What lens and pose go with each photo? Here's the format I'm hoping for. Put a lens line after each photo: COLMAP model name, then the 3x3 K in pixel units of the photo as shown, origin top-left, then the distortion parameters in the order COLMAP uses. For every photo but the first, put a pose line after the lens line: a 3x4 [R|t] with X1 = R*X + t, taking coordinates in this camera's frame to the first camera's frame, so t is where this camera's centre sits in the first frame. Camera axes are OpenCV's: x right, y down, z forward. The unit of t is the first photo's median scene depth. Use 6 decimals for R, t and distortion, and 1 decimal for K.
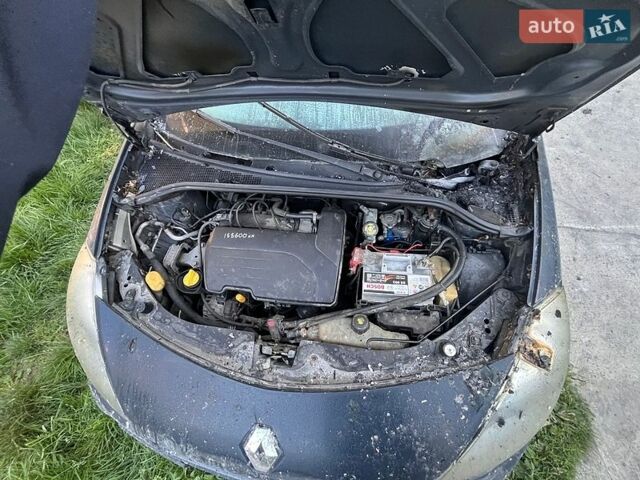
lens RADIAL K [[257.8, 0, 319.0], [0, 257.8, 240.5], [0, 0, 1]] dist [-0.004812, -0.000194]
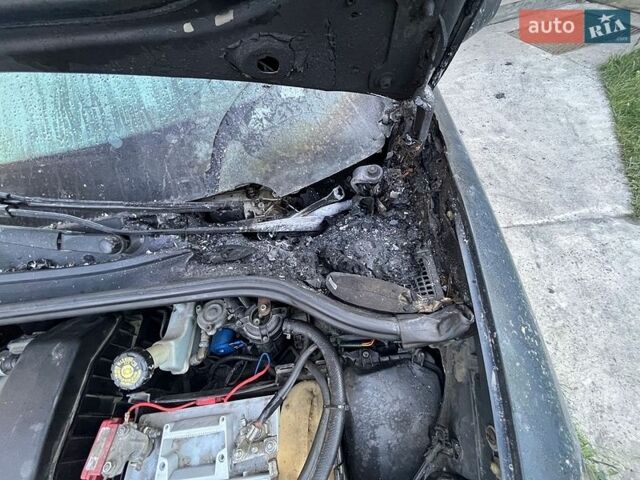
lens RADIAL K [[257.8, 0, 320.3], [0, 257.8, 241.4], [0, 0, 1]] dist [-0.004812, -0.000194]
pose [[0.970594, -0.205660, 0.125103, 0.481484], [0.216322, 0.973161, -0.078497, -0.145307], [-0.105602, 0.103252, 0.989034, 0.518191]]
